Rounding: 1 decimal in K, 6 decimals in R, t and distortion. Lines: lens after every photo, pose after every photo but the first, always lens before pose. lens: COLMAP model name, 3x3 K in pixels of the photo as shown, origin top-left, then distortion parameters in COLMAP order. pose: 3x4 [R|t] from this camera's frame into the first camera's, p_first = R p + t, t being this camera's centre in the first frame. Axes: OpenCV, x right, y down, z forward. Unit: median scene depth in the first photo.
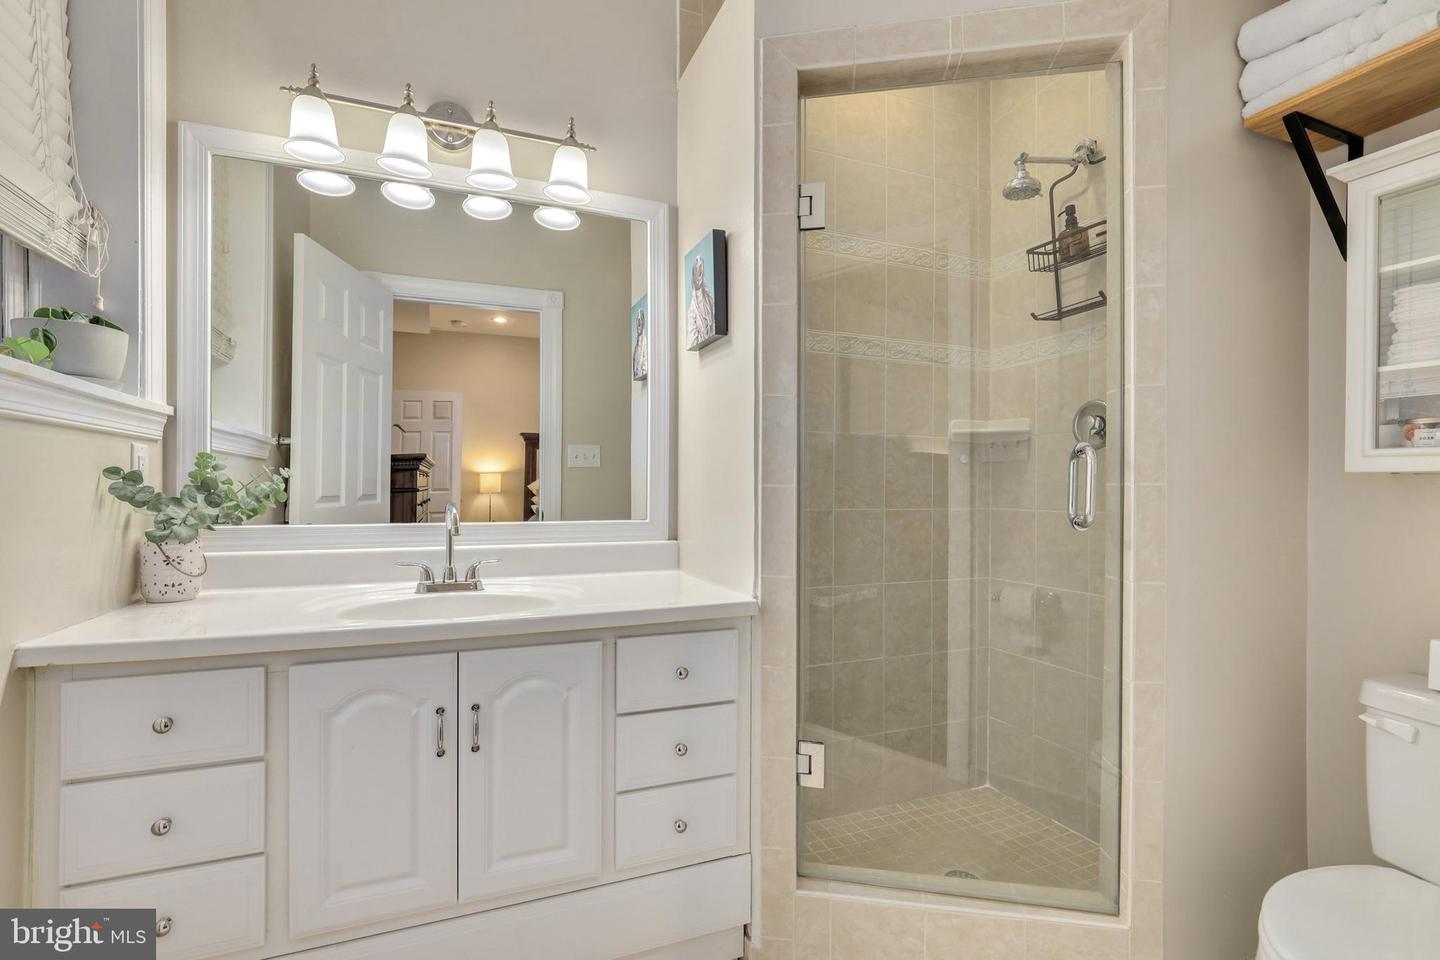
lens RADIAL K [[671.0, 0, 706.0], [0, 671.0, 491.7], [0, 0, 1]] dist [-0.016245, 0.009200]
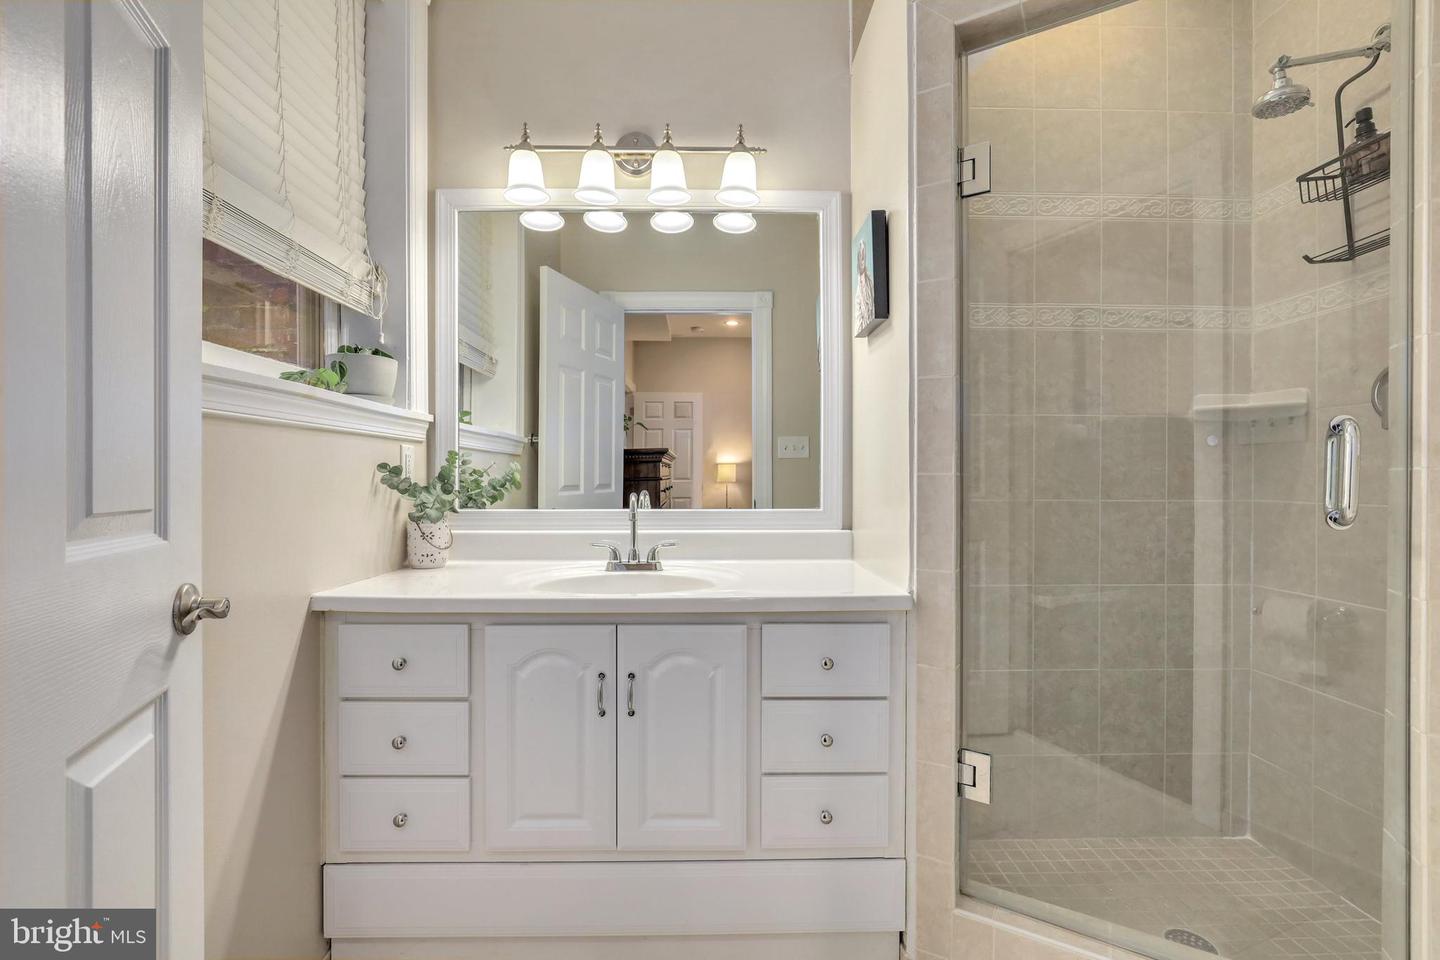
lens RADIAL K [[647.5, 0, 714.6], [0, 647.5, 483.8], [0, 0, 1]] dist [-0.020435, 0.009384]
pose [[0.933160, -0.001196, -0.359460, 0.129412], [0.002427, 0.999993, 0.002975, 0.001273], [0.359453, -0.003648, 0.933156, 0.041258]]
